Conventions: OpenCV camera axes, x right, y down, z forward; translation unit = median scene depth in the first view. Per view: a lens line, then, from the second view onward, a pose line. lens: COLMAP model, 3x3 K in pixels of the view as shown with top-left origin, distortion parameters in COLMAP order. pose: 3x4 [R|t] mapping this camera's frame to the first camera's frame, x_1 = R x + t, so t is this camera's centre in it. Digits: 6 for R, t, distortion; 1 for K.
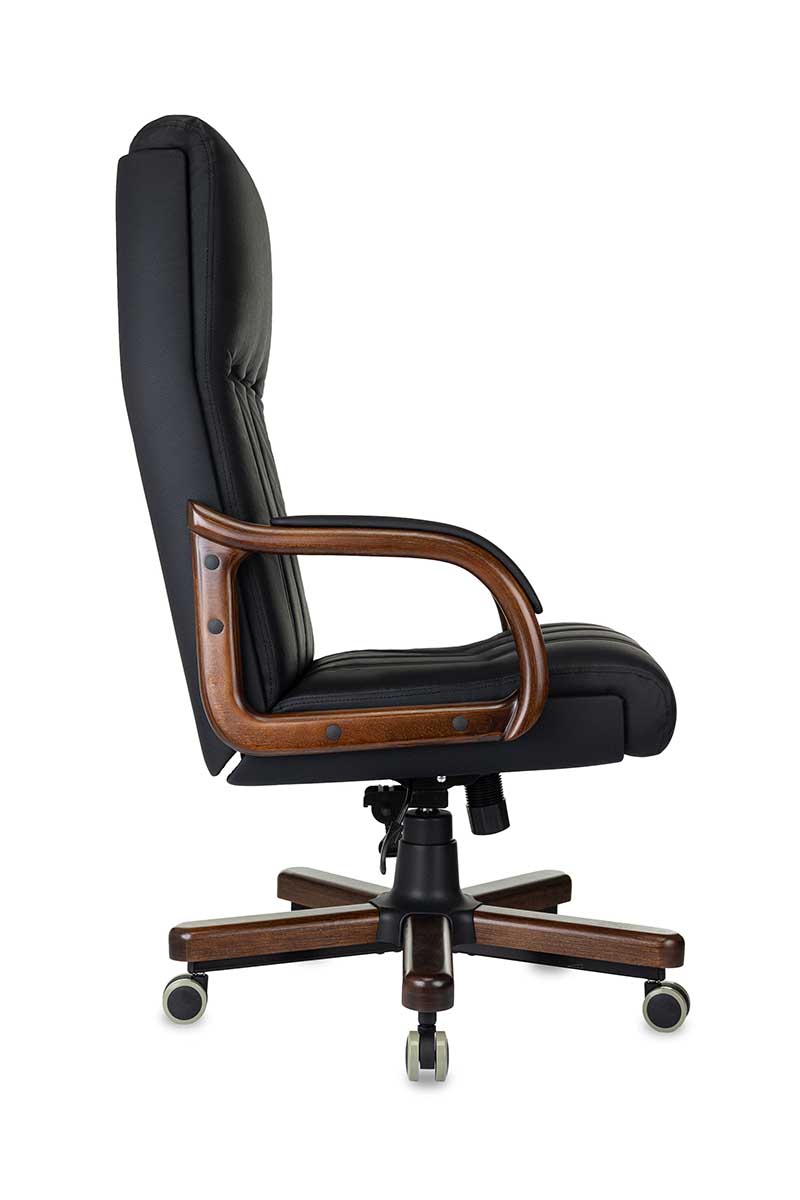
lens RADIAL K [[5909.1, 0, 399.8], [0, 5909.1, 599.2], [0, 0, 1]] dist [-0.286018, 0.000000]
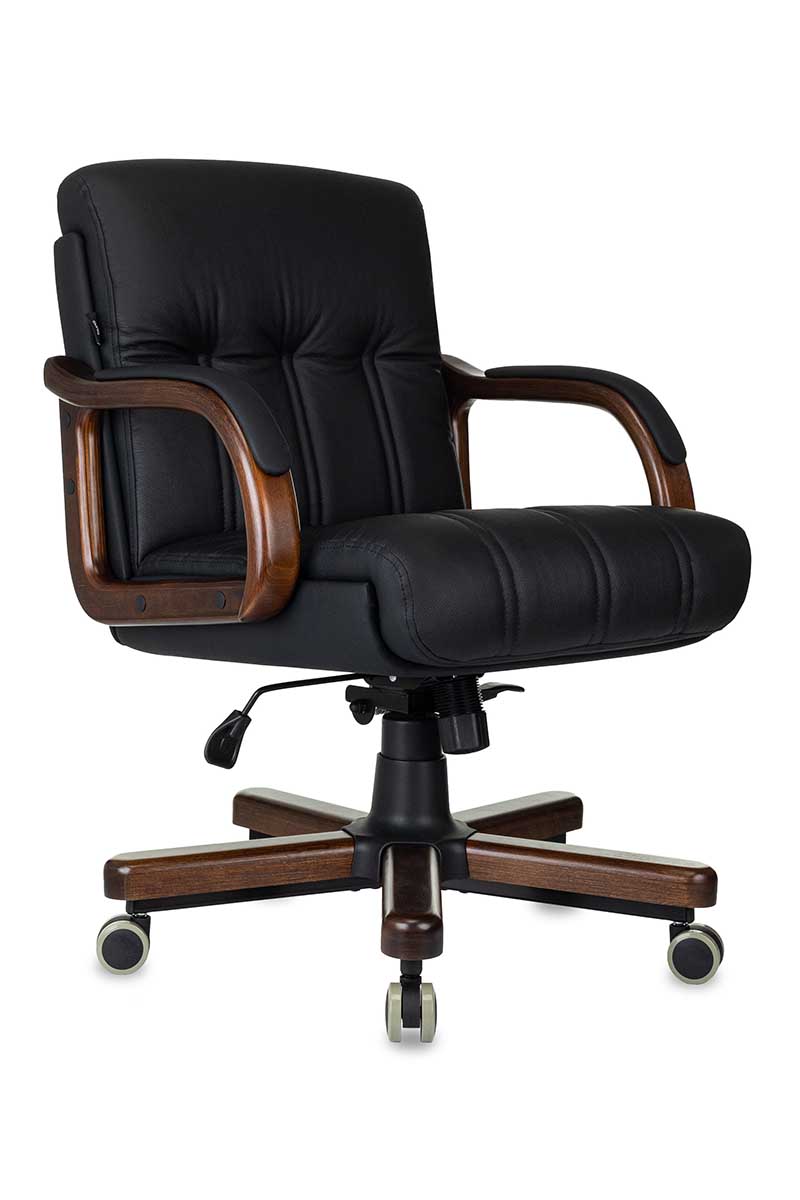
lens RADIAL K [[5909.1, 0, 401.4], [0, 5909.1, 598.7], [0, 0, 1]] dist [-0.286018, 0.000000]
pose [[0.999992, -0.000063, 0.004100, -0.000186], [0.000015, 0.999932, 0.011656, 0.008683], [-0.004101, -0.011656, 0.999924, 0.159844]]
